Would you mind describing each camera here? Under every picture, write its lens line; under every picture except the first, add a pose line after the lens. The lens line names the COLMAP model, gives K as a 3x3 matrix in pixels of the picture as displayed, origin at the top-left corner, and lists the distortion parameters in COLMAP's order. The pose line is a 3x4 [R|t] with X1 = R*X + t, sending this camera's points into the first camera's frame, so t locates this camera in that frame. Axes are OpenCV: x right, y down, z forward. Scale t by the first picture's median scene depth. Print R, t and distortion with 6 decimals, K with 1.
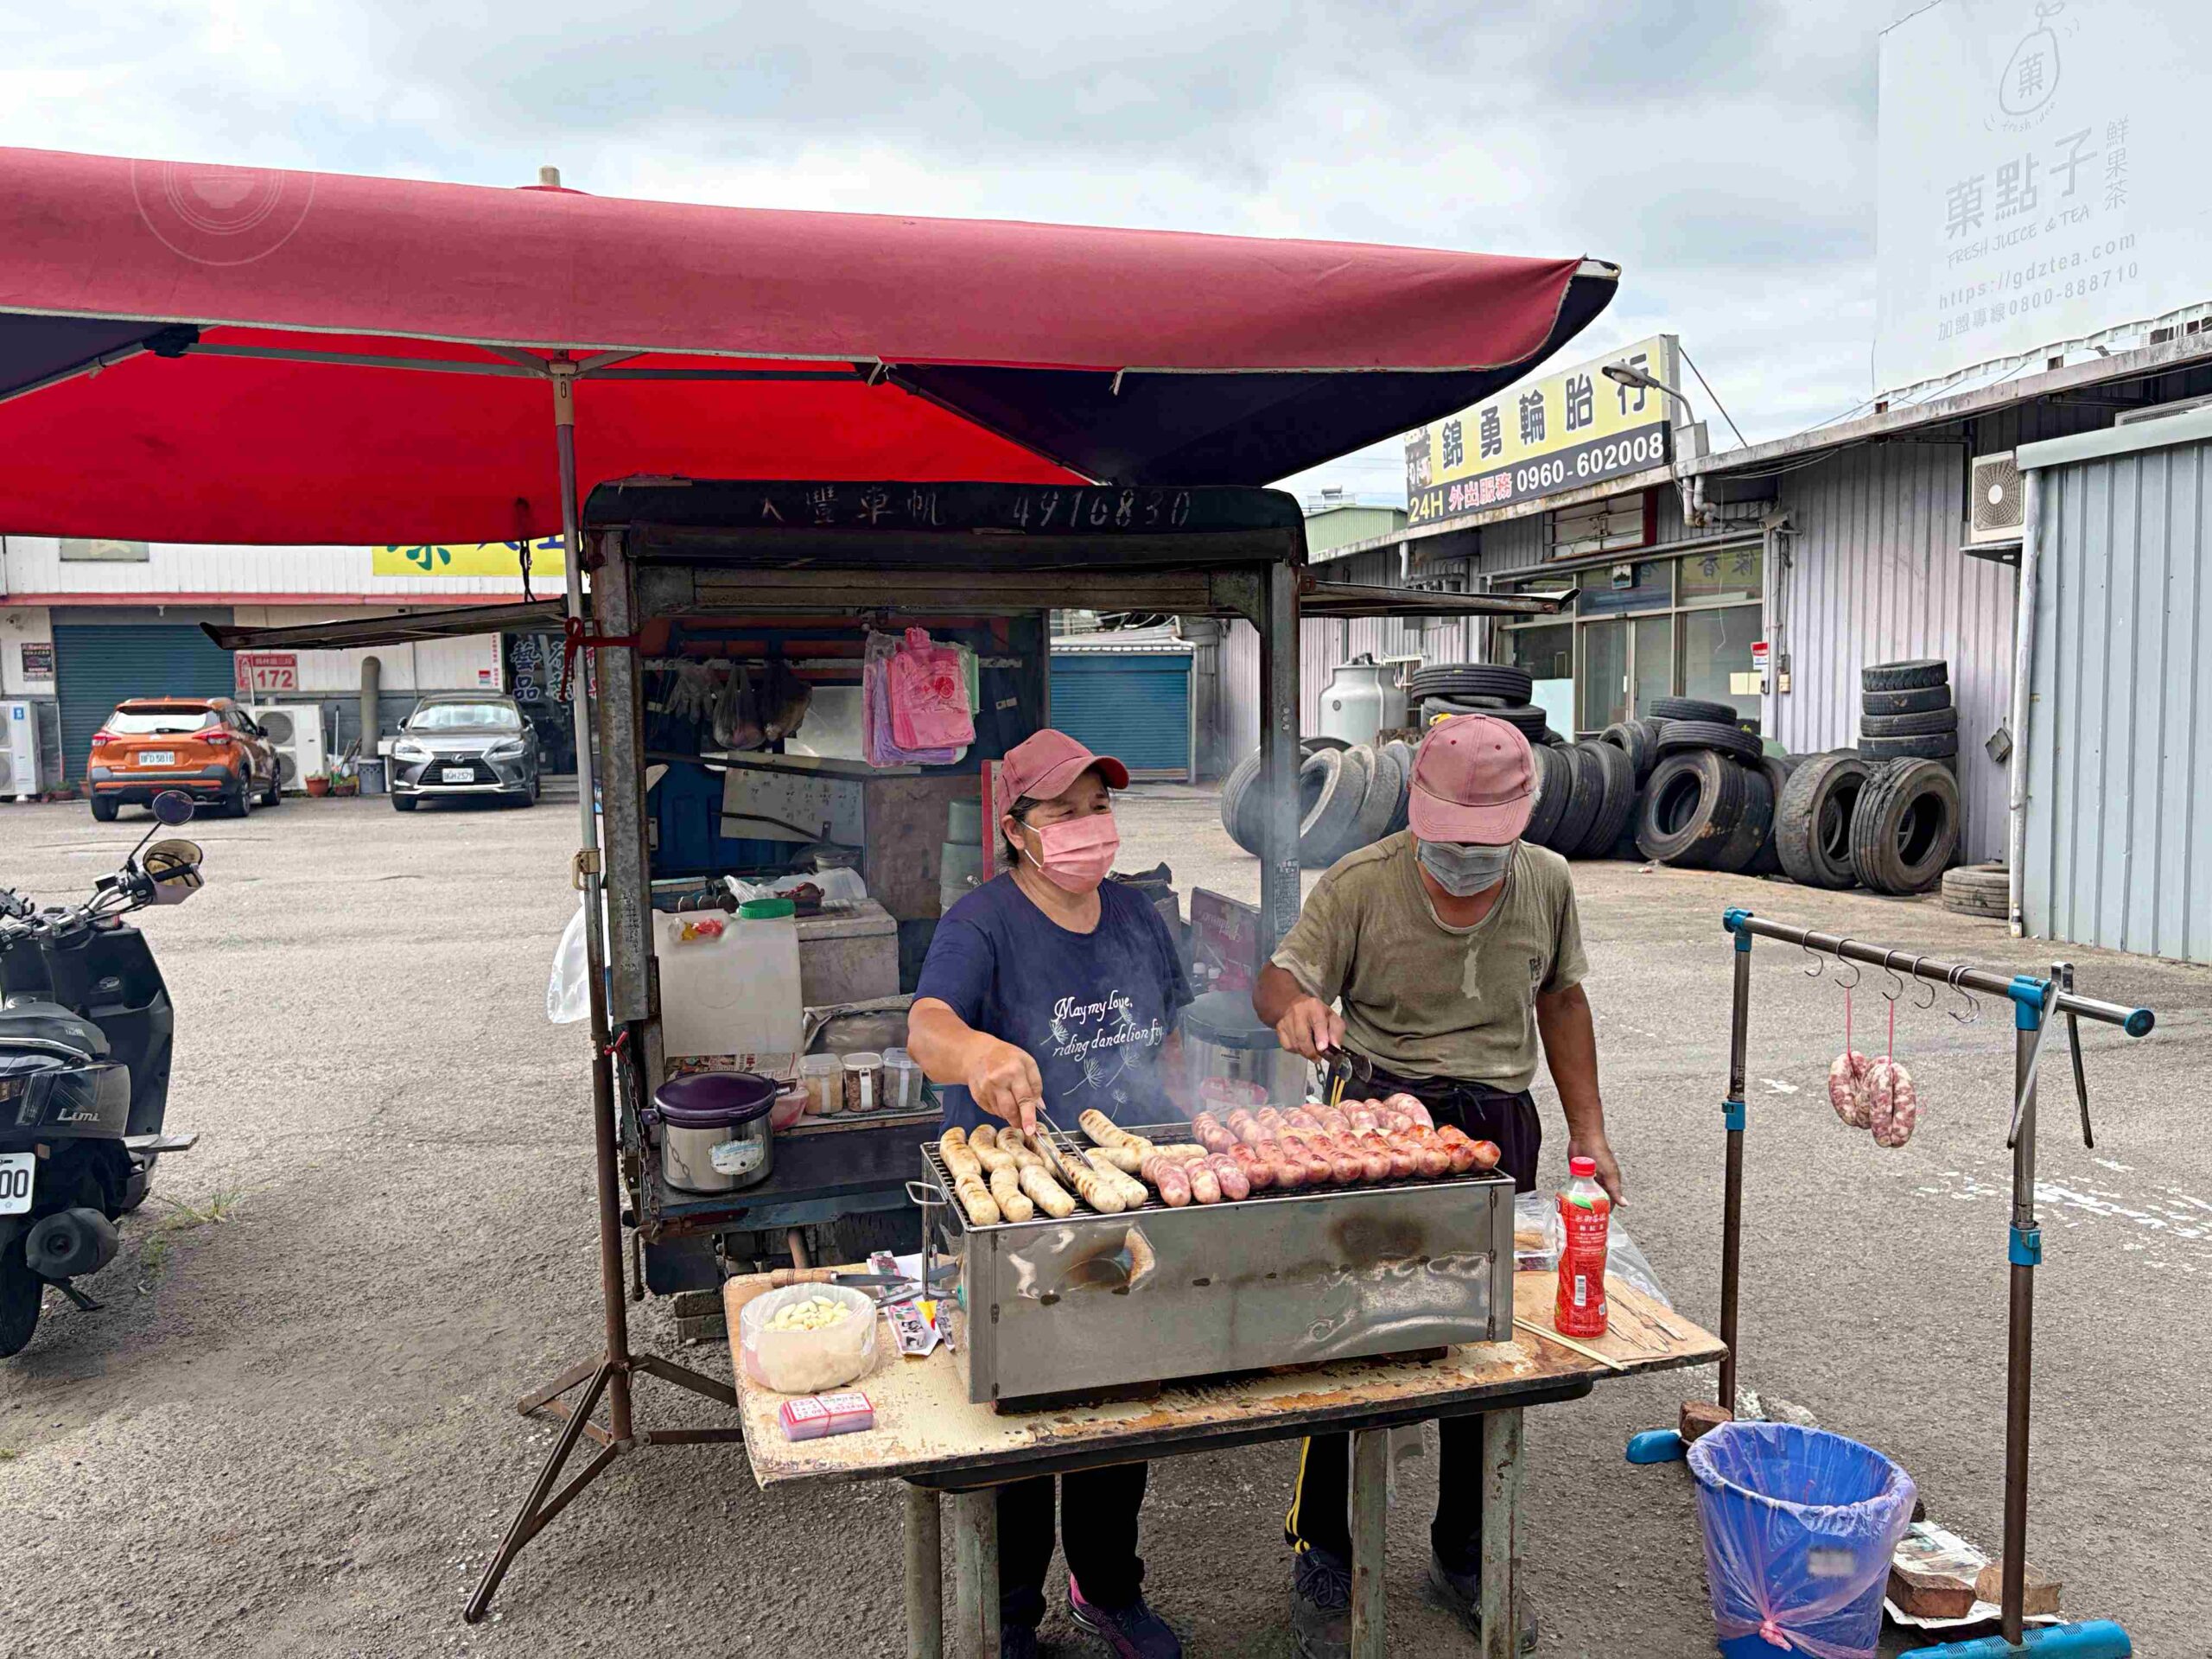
lens RADIAL K [[1688.8, 0, 1093.2], [0, 1688.8, 840.7], [0, 0, 1]] dist [0.052454, -0.074881]
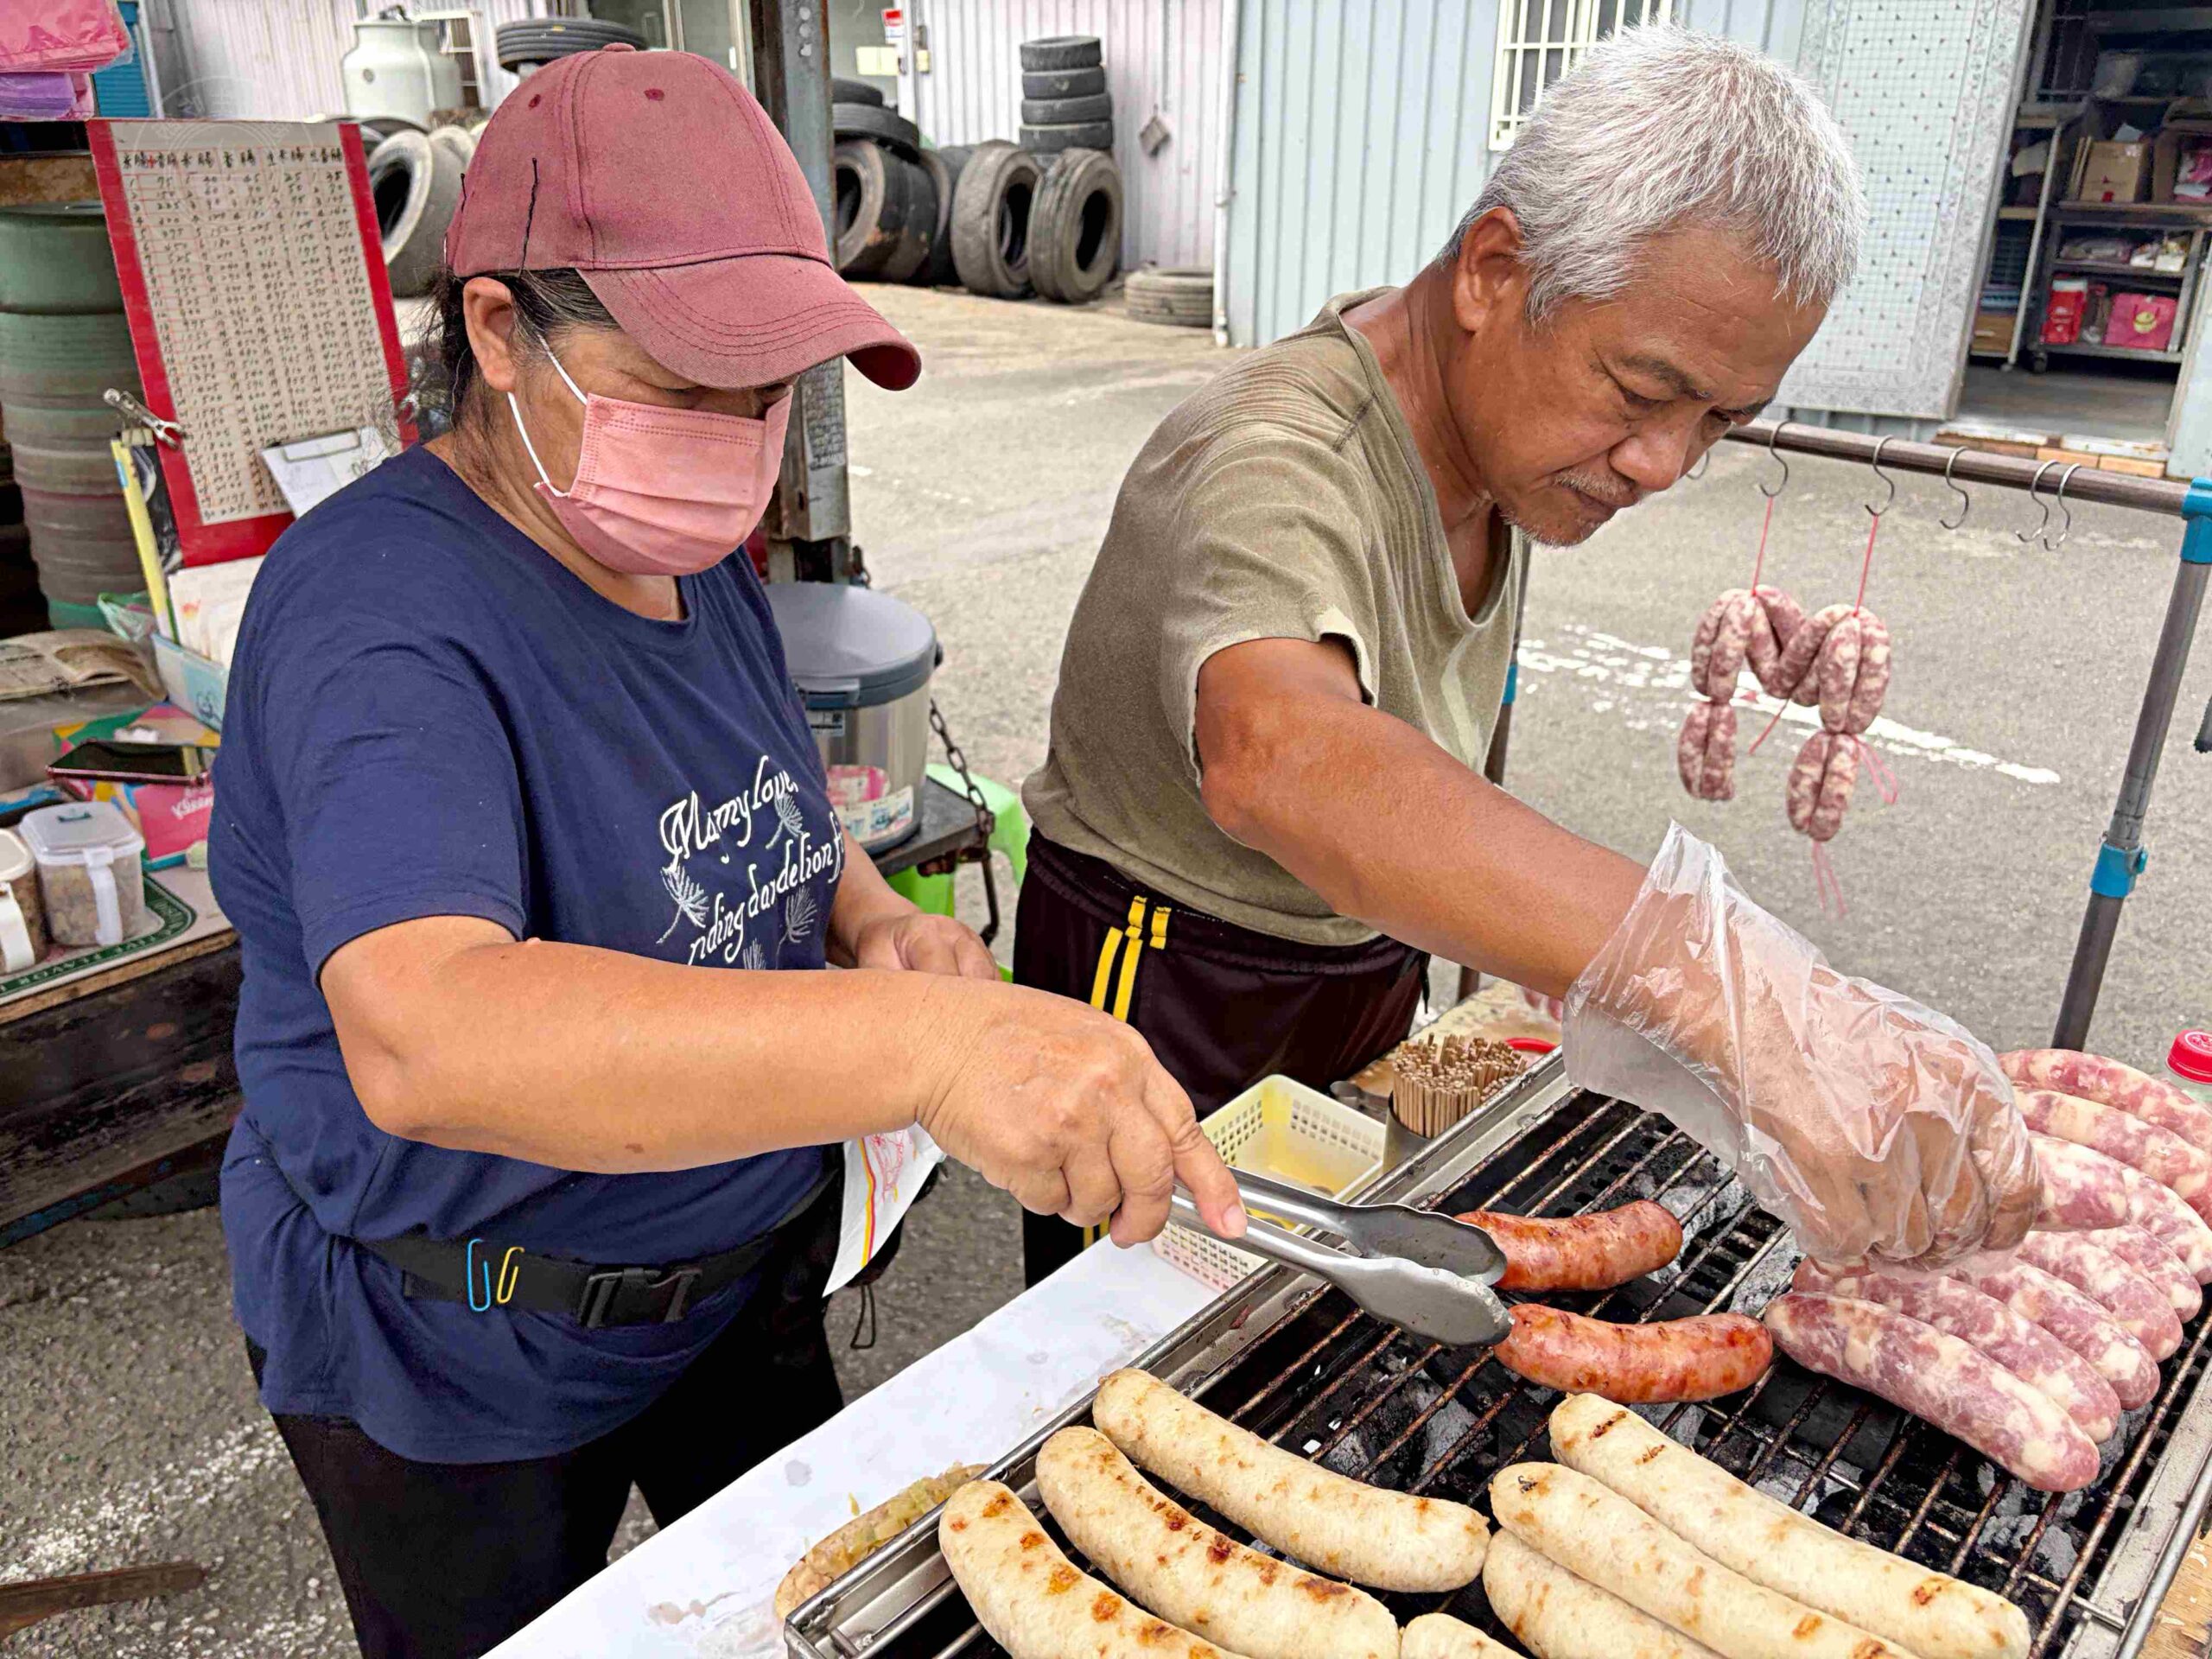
lens RADIAL K [[1658.6, 0, 1124.7], [0, 1658.6, 813.4], [0, 0, 1]] dist [0.062078, -0.077132]
pose [[0.843155, -0.196718, 0.500391, -0.033846], [0.026030, 0.944509, 0.327454, -0.004643], [-0.537040, -0.263069, 0.801488, 0.169026]]
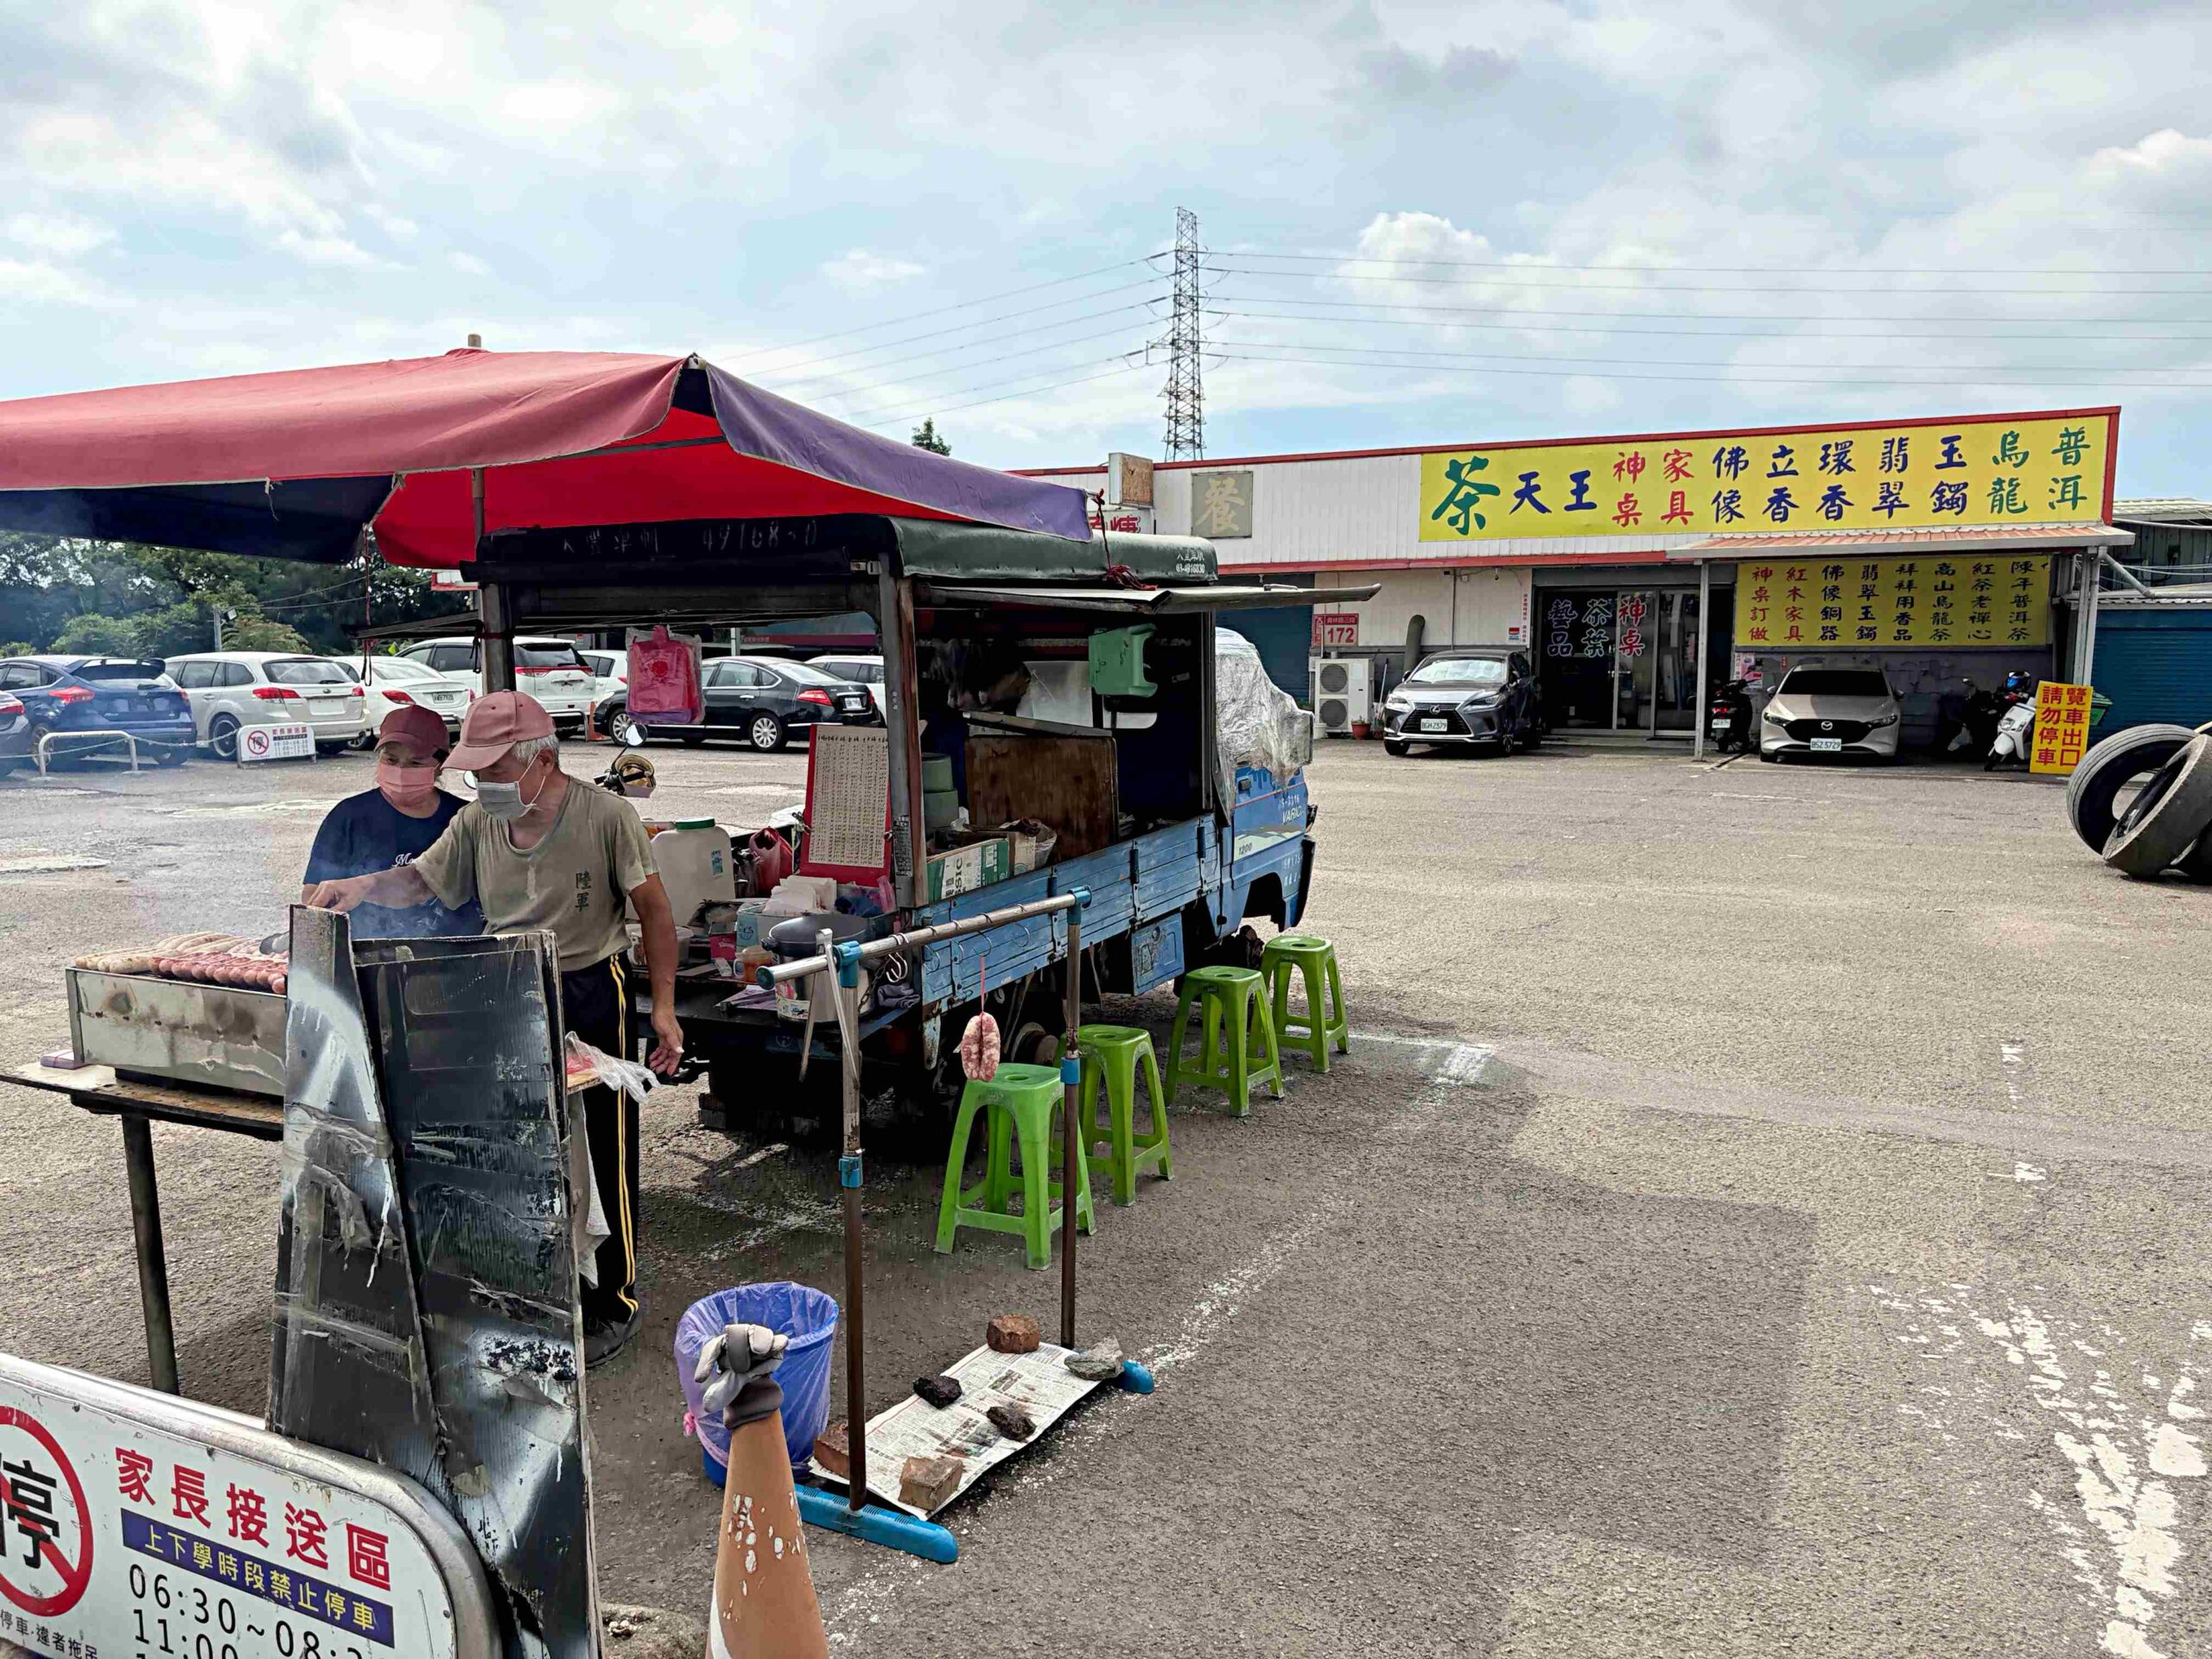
lens RADIAL K [[1688.8, 0, 1093.2], [0, 1688.8, 840.7], [0, 0, 1]] dist [0.052454, -0.074881]
pose [[0.750750, 0.086706, -0.654872, 0.352481], [-0.067785, 0.996227, 0.054193, -0.015872], [0.657100, 0.003705, 0.753795, 0.057333]]
